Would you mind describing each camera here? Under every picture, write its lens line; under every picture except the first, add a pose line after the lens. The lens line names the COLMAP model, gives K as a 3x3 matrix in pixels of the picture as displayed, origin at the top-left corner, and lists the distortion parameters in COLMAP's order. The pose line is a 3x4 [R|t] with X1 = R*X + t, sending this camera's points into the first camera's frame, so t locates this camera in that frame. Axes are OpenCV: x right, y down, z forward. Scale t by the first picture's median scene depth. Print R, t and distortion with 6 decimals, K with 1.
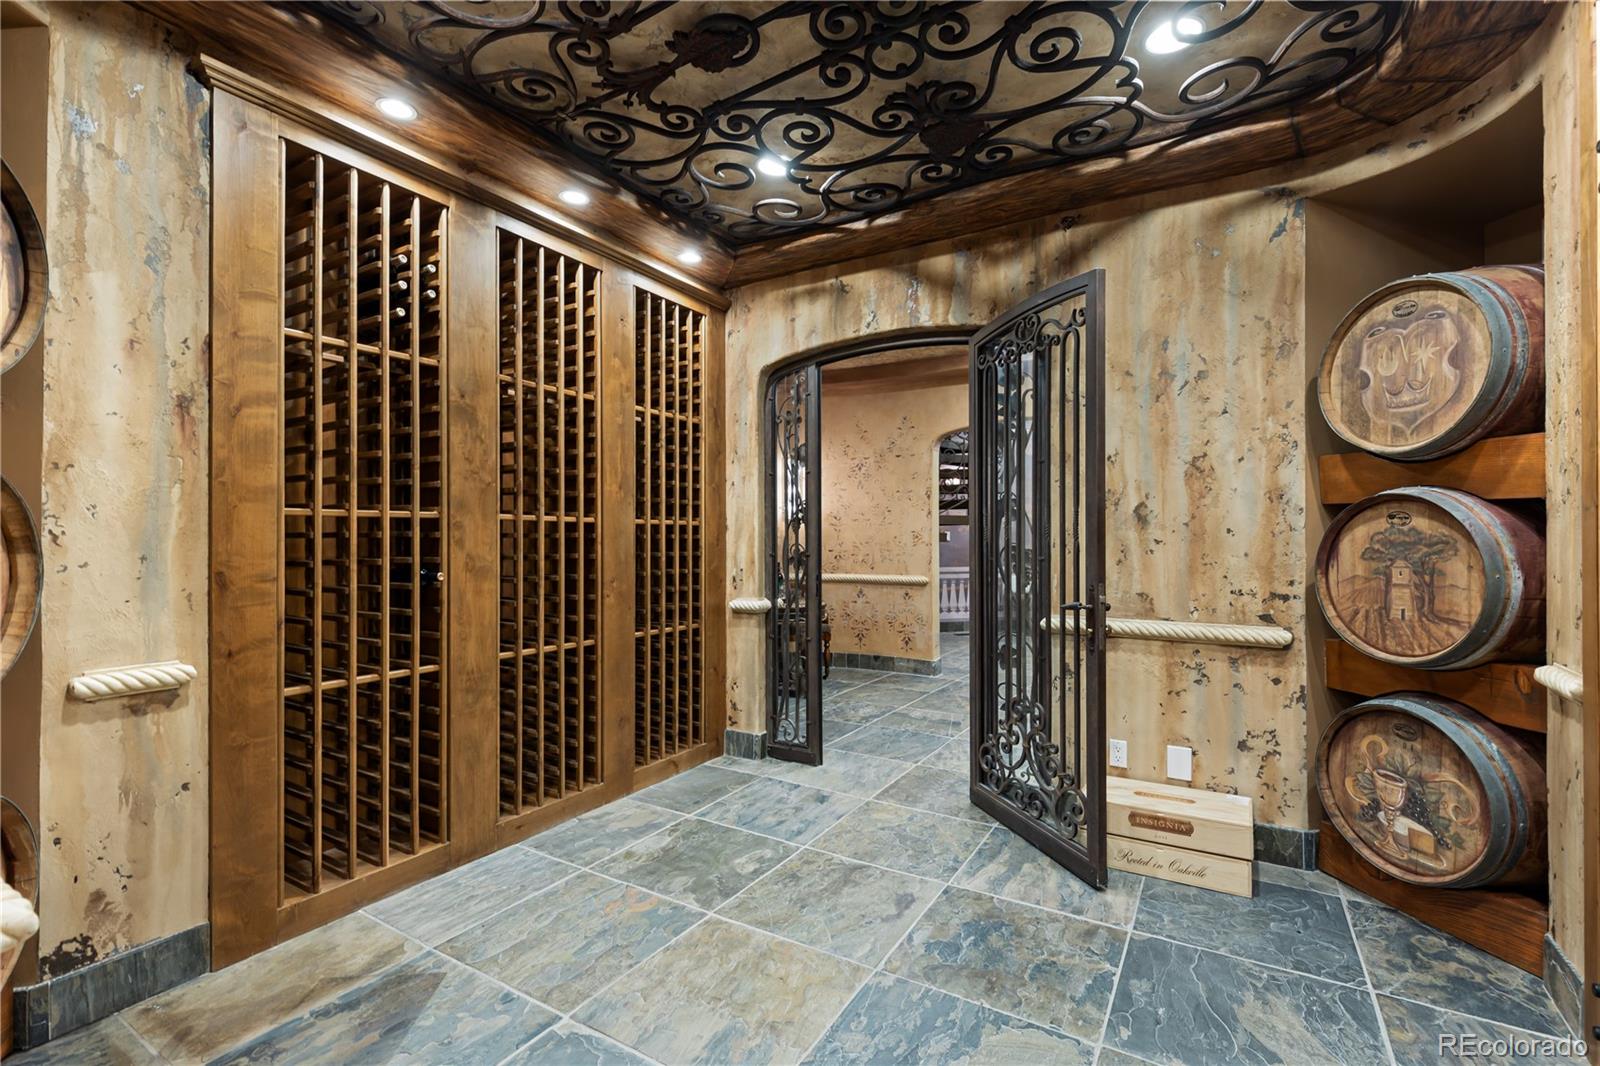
lens RADIAL K [[723.2, 0, 793.4], [0, 723.2, 535.1], [0, 0, 1]] dist [-0.001523, -0.001027]
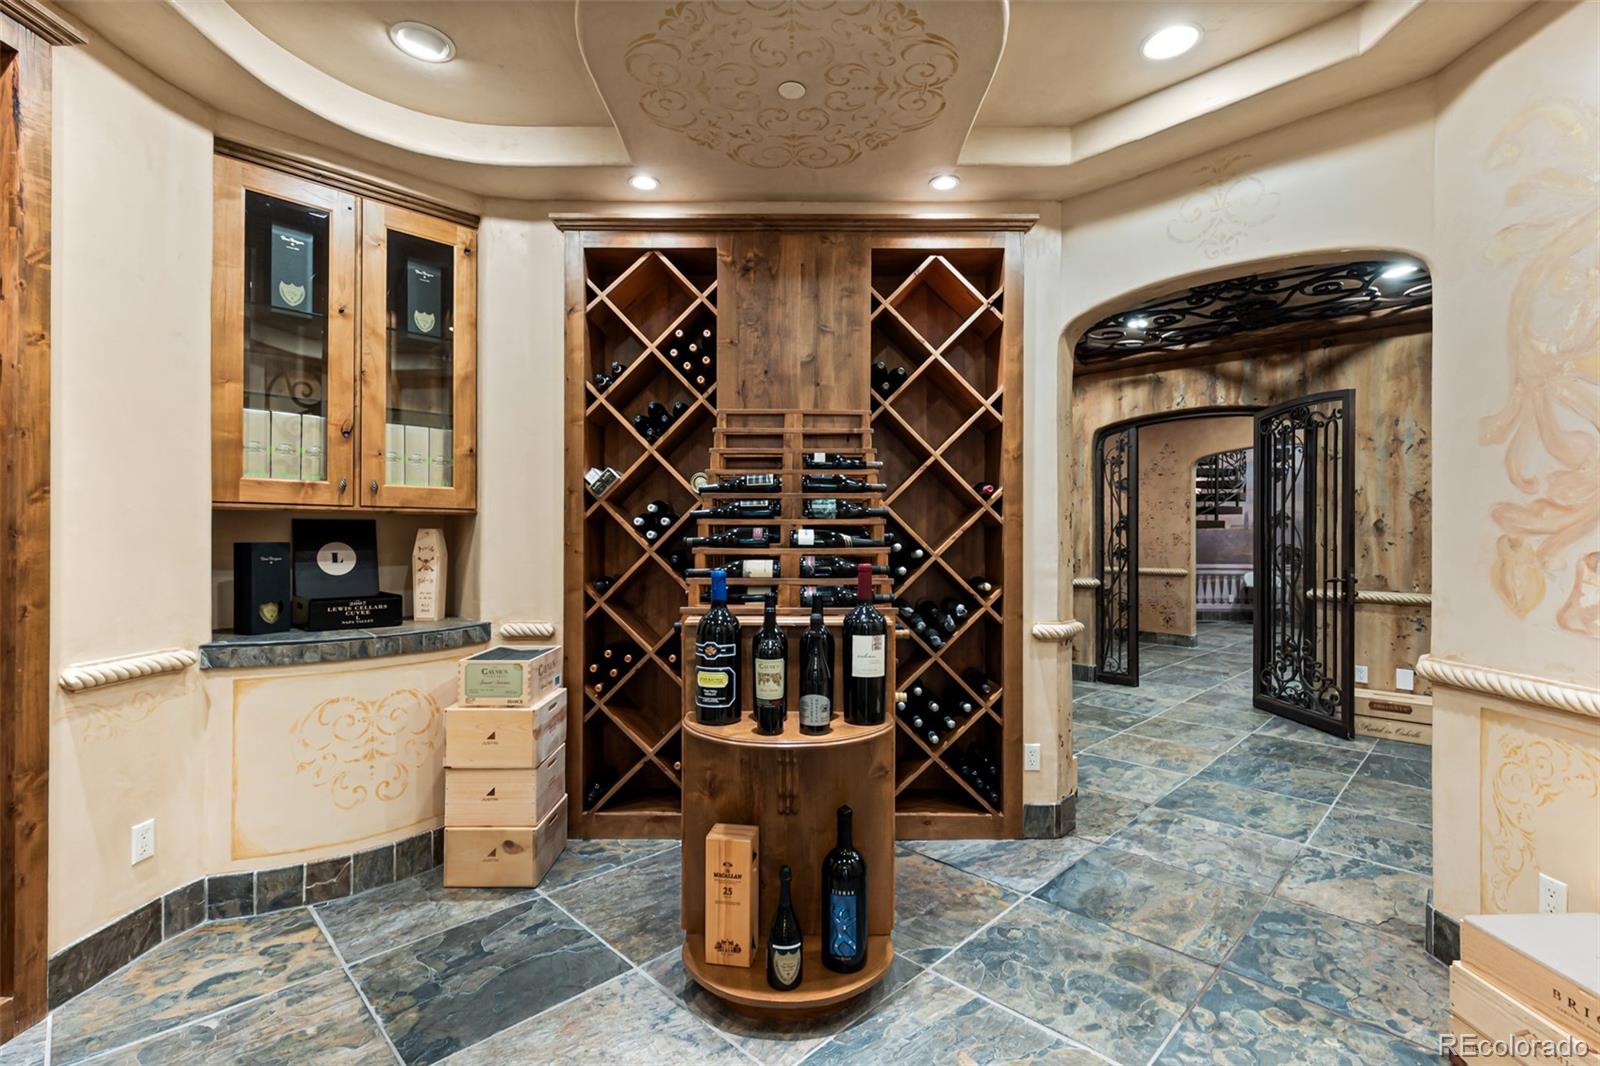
lens RADIAL K [[723.2, 0, 793.4], [0, 723.2, 535.1], [0, 0, 1]] dist [-0.001523, -0.001027]
pose [[0.971437, 0.004390, -0.237255, -0.384090], [-0.003769, 0.999988, 0.003073, -0.009288], [0.237266, -0.002091, 0.971442, -0.828864]]
